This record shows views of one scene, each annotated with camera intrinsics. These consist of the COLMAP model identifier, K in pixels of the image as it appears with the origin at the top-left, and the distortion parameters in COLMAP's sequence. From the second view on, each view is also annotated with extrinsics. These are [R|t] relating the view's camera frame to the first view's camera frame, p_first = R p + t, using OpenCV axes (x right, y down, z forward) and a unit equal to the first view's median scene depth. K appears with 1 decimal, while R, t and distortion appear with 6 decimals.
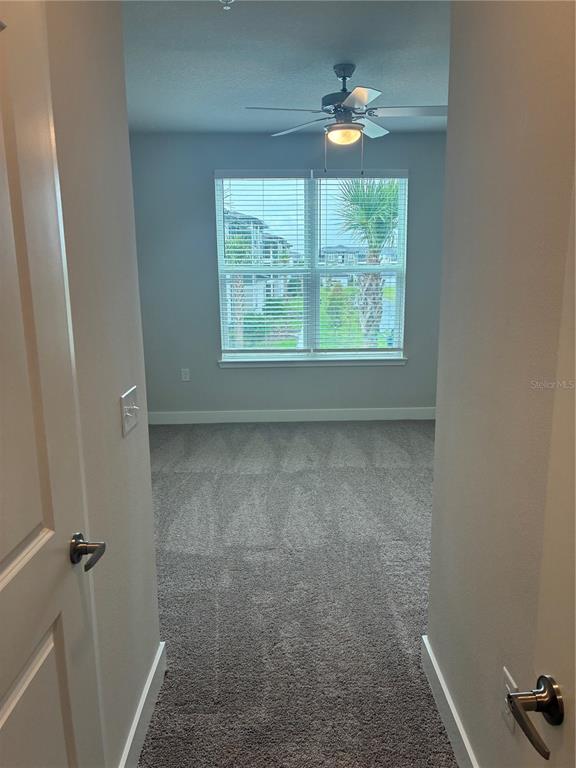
lens RADIAL K [[591.0, 0, 302.1], [0, 591.0, 381.9], [0, 0, 1]] dist [0.023575, -0.005074]
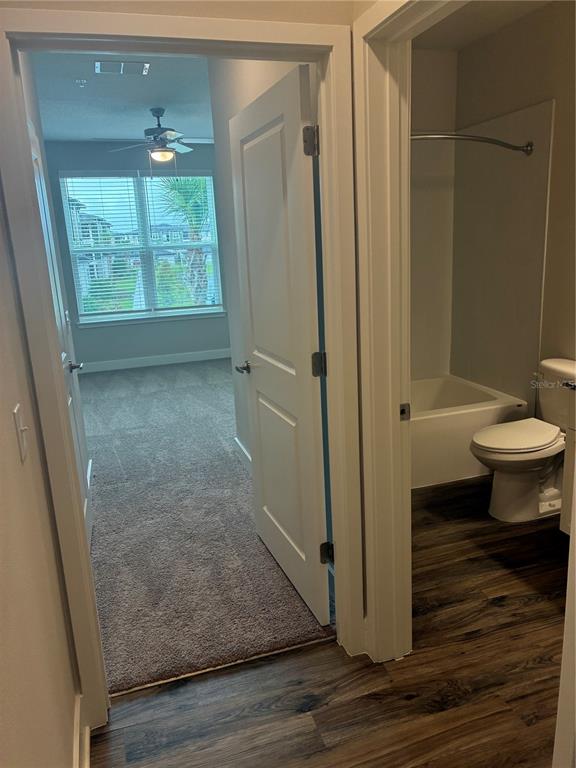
lens RADIAL K [[591.0, 0, 302.1], [0, 591.0, 381.9], [0, 0, 1]] dist [0.023575, -0.005074]
pose [[0.959070, -0.102645, 0.263910, -0.029421], [0.092779, 0.994450, 0.049617, 0.073897], [-0.267538, -0.023101, 0.963270, -0.363510]]
